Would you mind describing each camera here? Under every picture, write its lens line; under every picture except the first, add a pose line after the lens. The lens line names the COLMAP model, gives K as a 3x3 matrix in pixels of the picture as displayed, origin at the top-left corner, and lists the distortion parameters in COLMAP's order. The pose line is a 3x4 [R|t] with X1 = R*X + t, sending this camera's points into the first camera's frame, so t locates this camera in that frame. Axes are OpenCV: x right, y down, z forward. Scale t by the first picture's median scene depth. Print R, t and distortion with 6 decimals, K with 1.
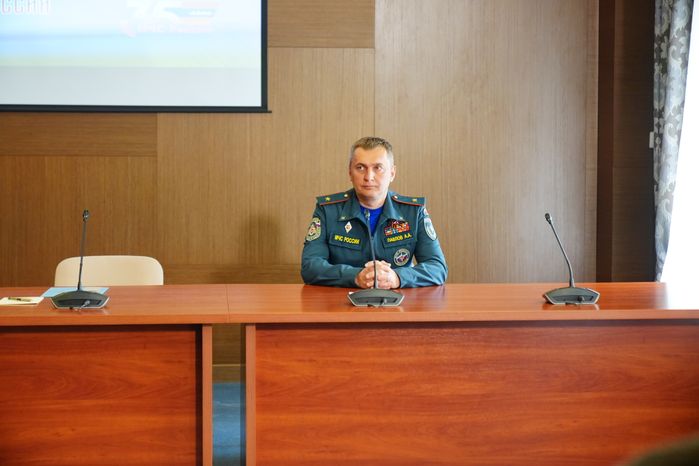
lens RADIAL K [[1398.4, 0, 349.5], [0, 1398.4, 233.0], [0, 0, 1]] dist [0.024647, 0.014654]
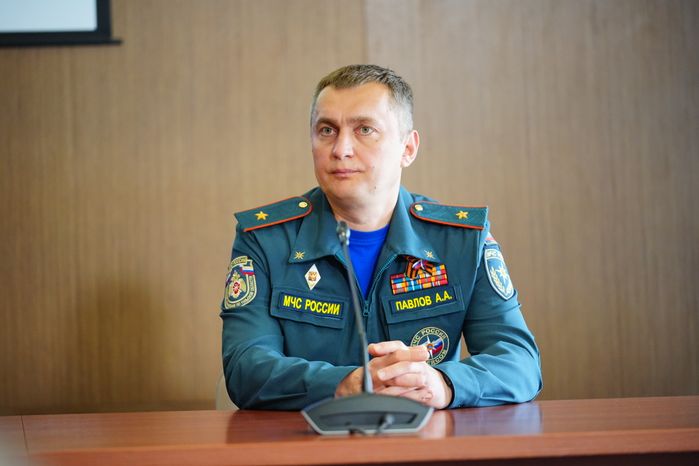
lens RADIAL K [[3534.2, 0, 349.5], [0, 3534.2, 233.0], [0, 0, 1]] dist [-0.028904, -0.322685]
pose [[0.999812, 0.004190, 0.018928, -0.009899], [-0.003905, 0.999879, -0.015047, -0.001273], [-0.018989, 0.014970, 0.999708, -0.100539]]
